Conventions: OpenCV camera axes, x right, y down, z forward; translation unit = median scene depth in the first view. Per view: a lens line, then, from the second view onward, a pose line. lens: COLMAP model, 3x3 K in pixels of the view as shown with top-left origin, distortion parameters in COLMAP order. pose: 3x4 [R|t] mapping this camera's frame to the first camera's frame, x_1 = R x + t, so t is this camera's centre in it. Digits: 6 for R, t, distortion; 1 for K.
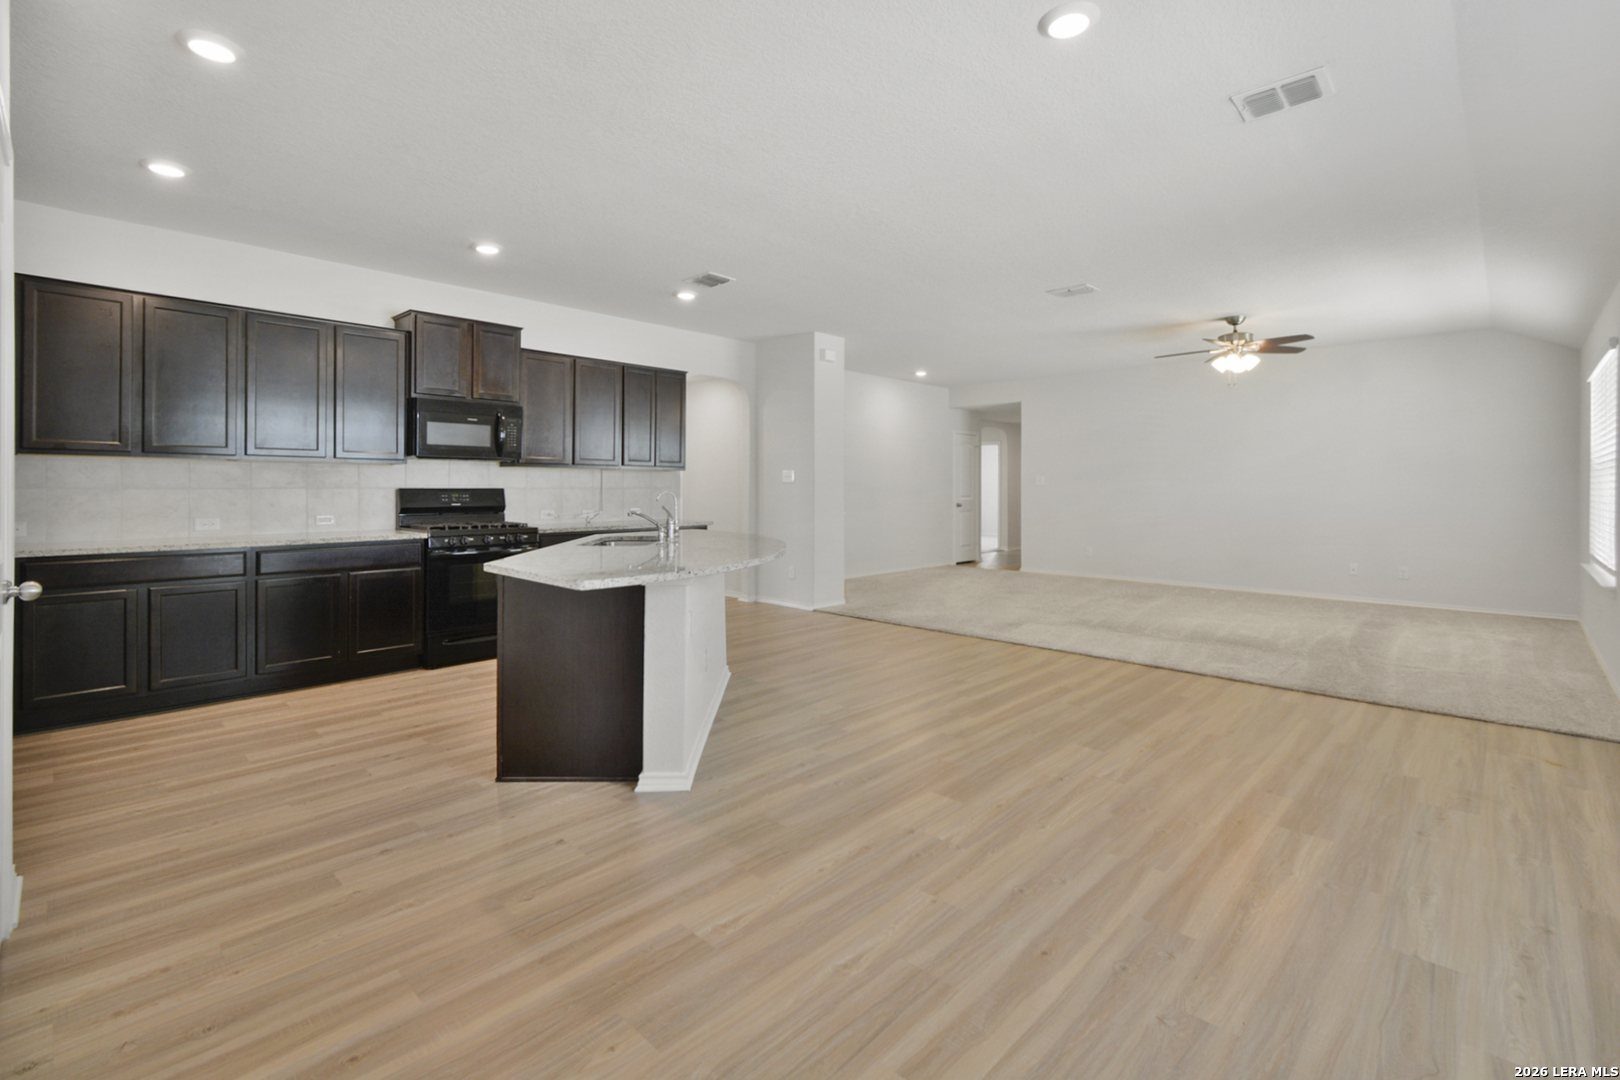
lens RADIAL K [[718.9, 0, 836.9], [0, 718.9, 480.2], [0, 0, 1]] dist [0.018318, -0.011822]
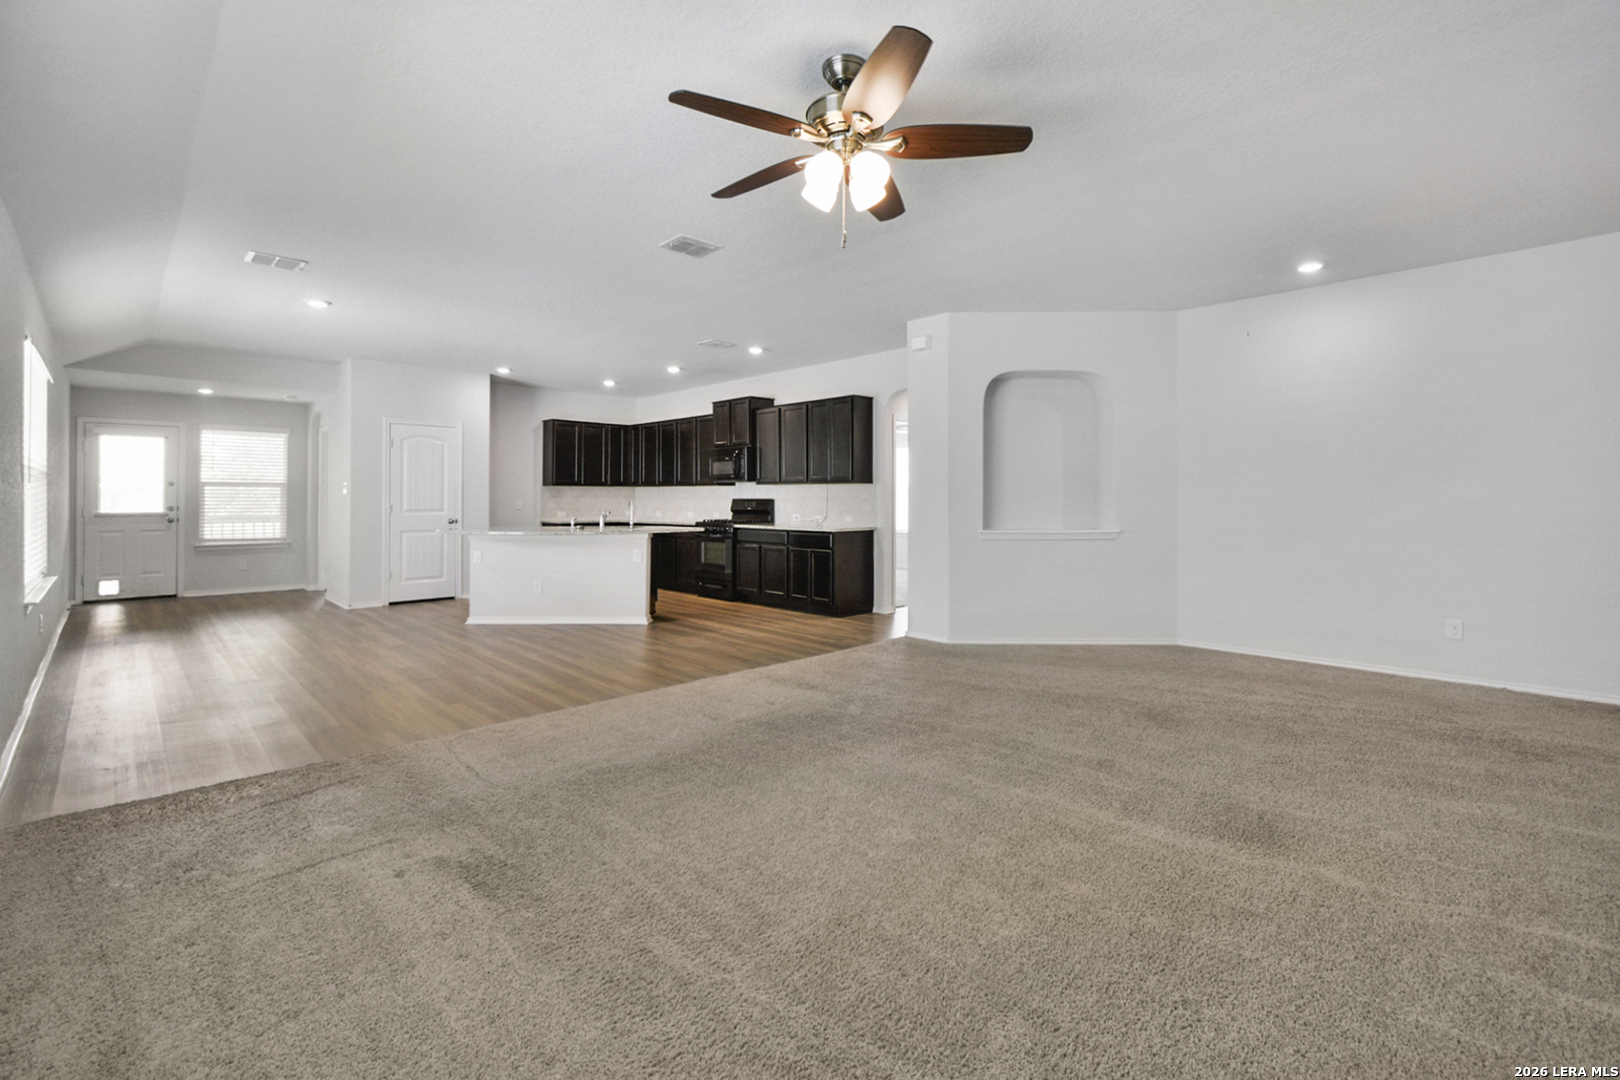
lens RADIAL K [[741.7, 0, 799.3], [0, 741.7, 495.8], [0, 0, 1]] dist [-0.000334, 0.000163]
pose [[-0.075467, -0.006493, -0.997127, 1.242329], [0.009205, 0.999932, -0.007207, 0.018646], [0.997106, -0.009722, -0.075402, 1.312063]]
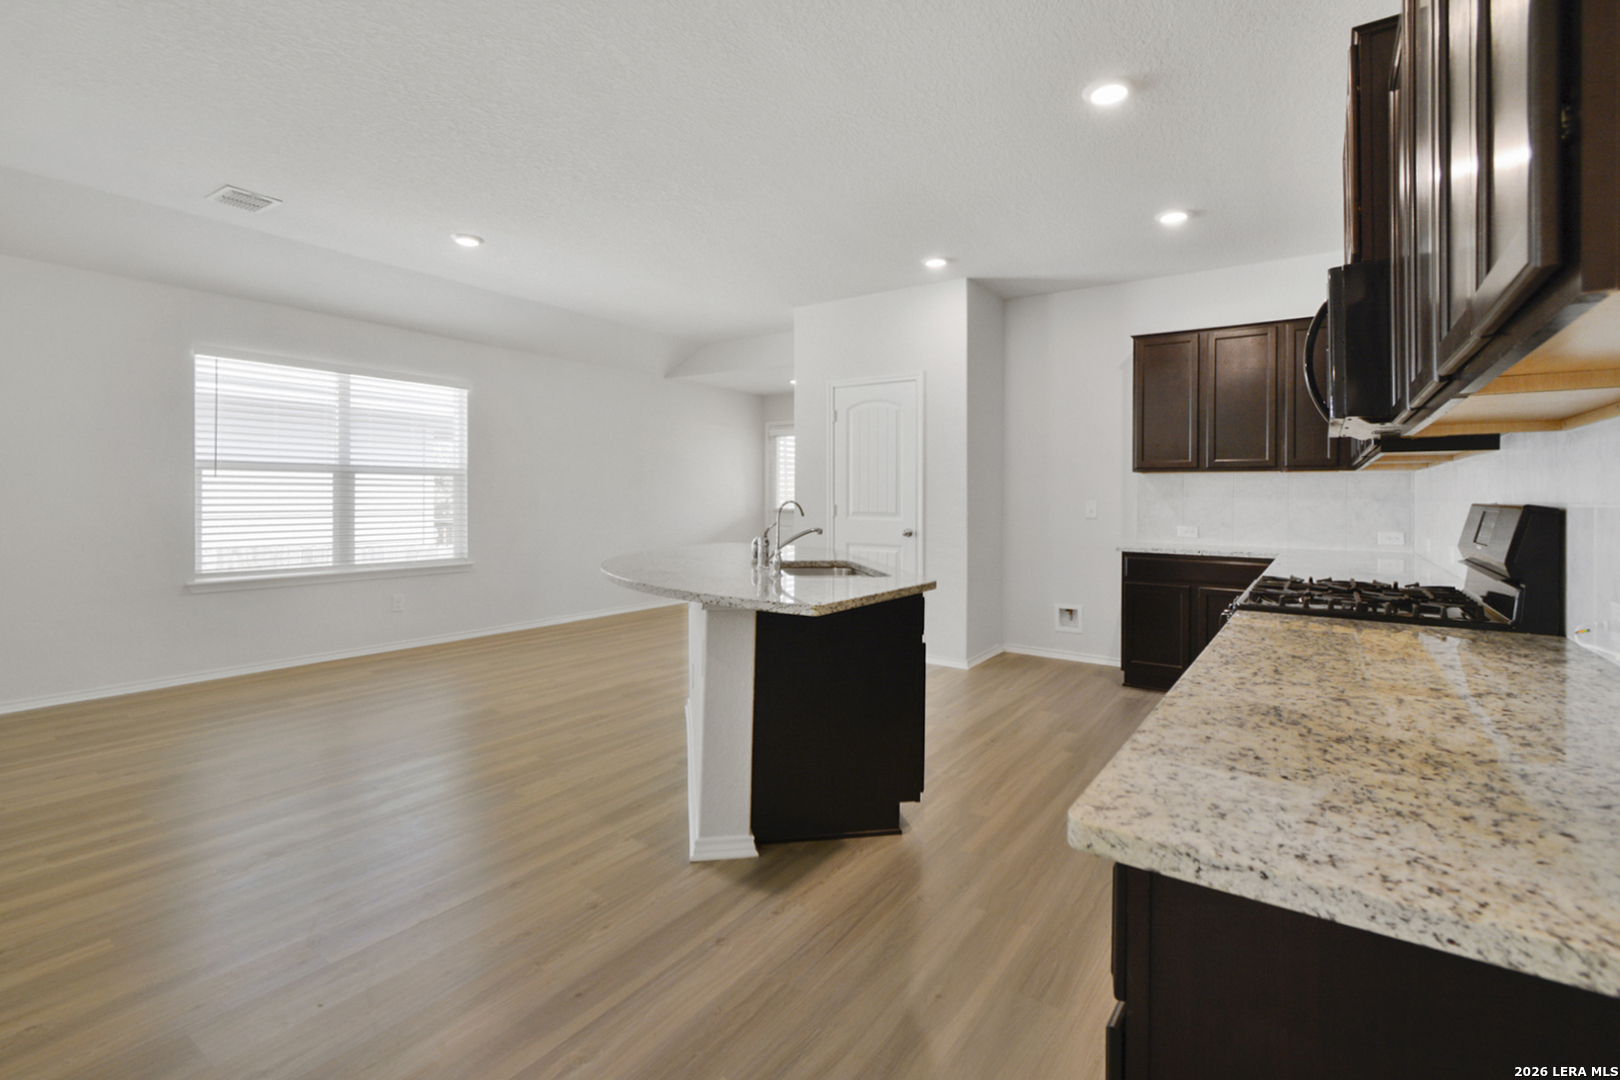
lens RADIAL K [[738.7, 0, 801.7], [0, 738.7, 503.3], [0, 0, 1]] dist [0.000388, -0.040701]
pose [[-0.992006, -0.009198, -0.125855, -0.140831], [-0.009124, 0.999958, -0.001159, 0.018140], [0.125860, -0.000001, -0.992048, 1.406974]]
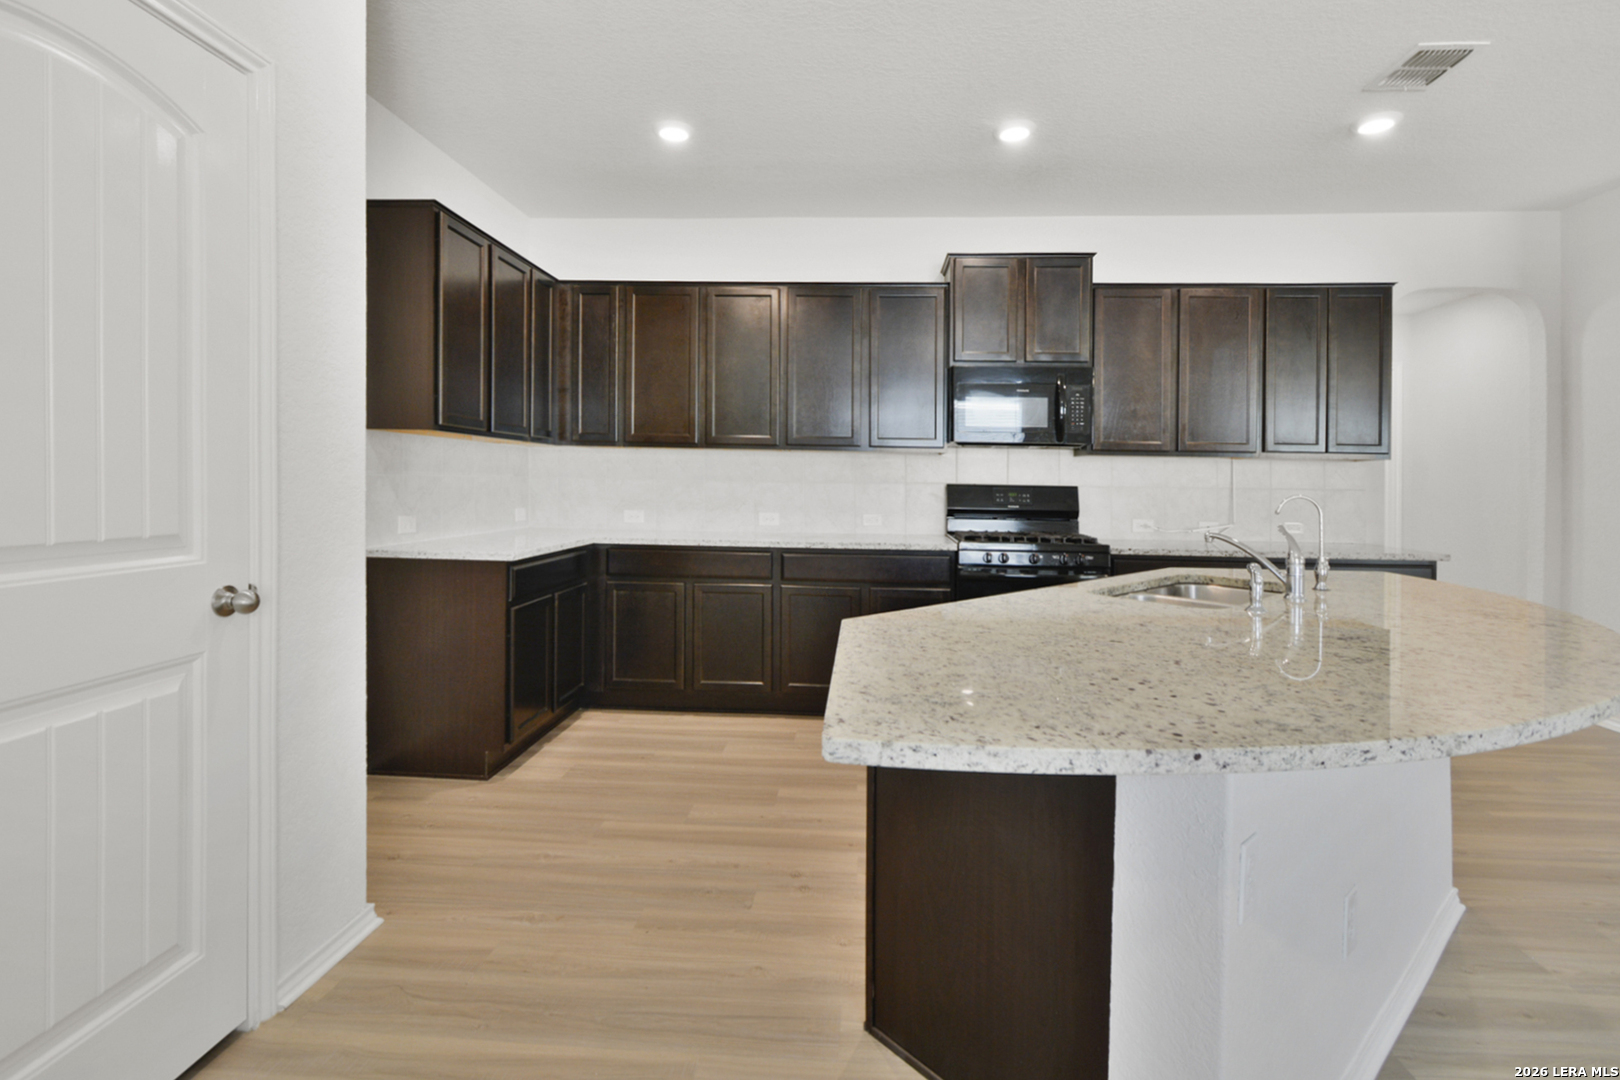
lens RADIAL K [[783.1, 0, 828.6], [0, 783.1, 475.3], [0, 0, 1]] dist [0.002352, 0.000141]
pose [[0.638775, 0.002789, -0.769389, -0.024306], [-0.007407, 0.999969, -0.002525, 0.004748], [0.769358, 0.007312, 0.638776, 0.350718]]
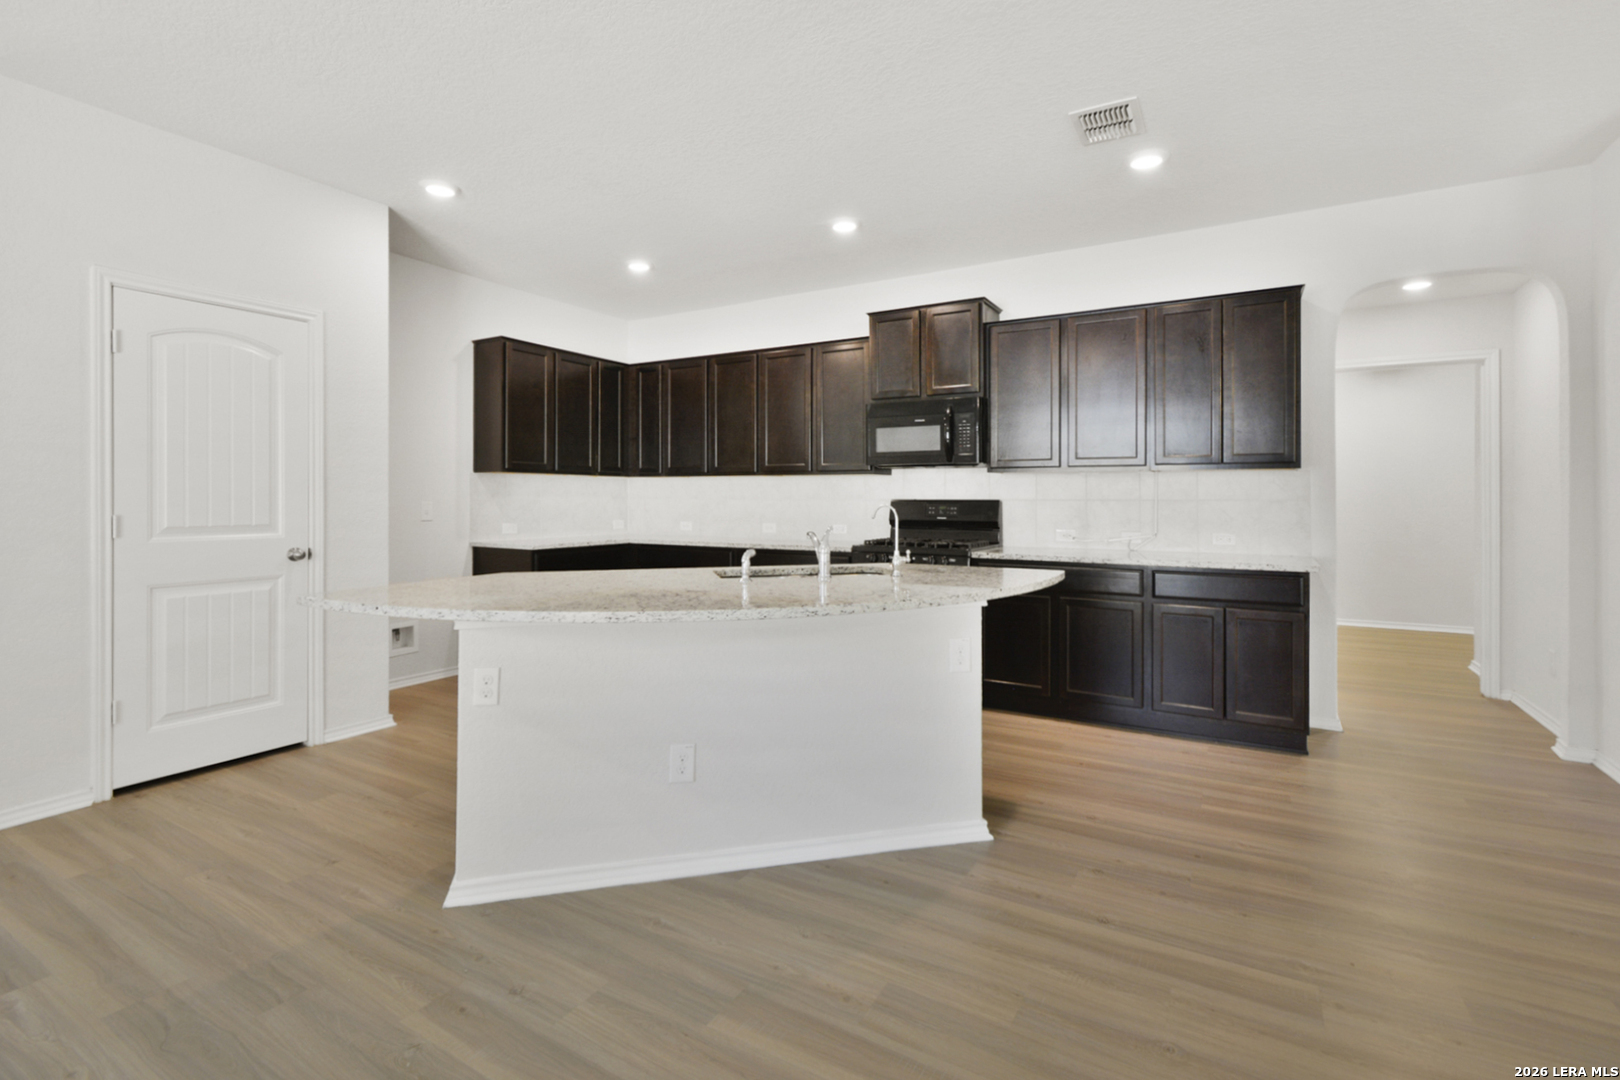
lens RADIAL K [[746.7, 0, 822.3], [0, 746.7, 501.9], [0, 0, 1]] dist [-0.015428, -0.001066]
pose [[0.219144, 0.002538, -0.975689, 0.352351], [0.007498, 0.999963, 0.004285, 0.009407], [0.975664, -0.008254, 0.219117, 0.695914]]
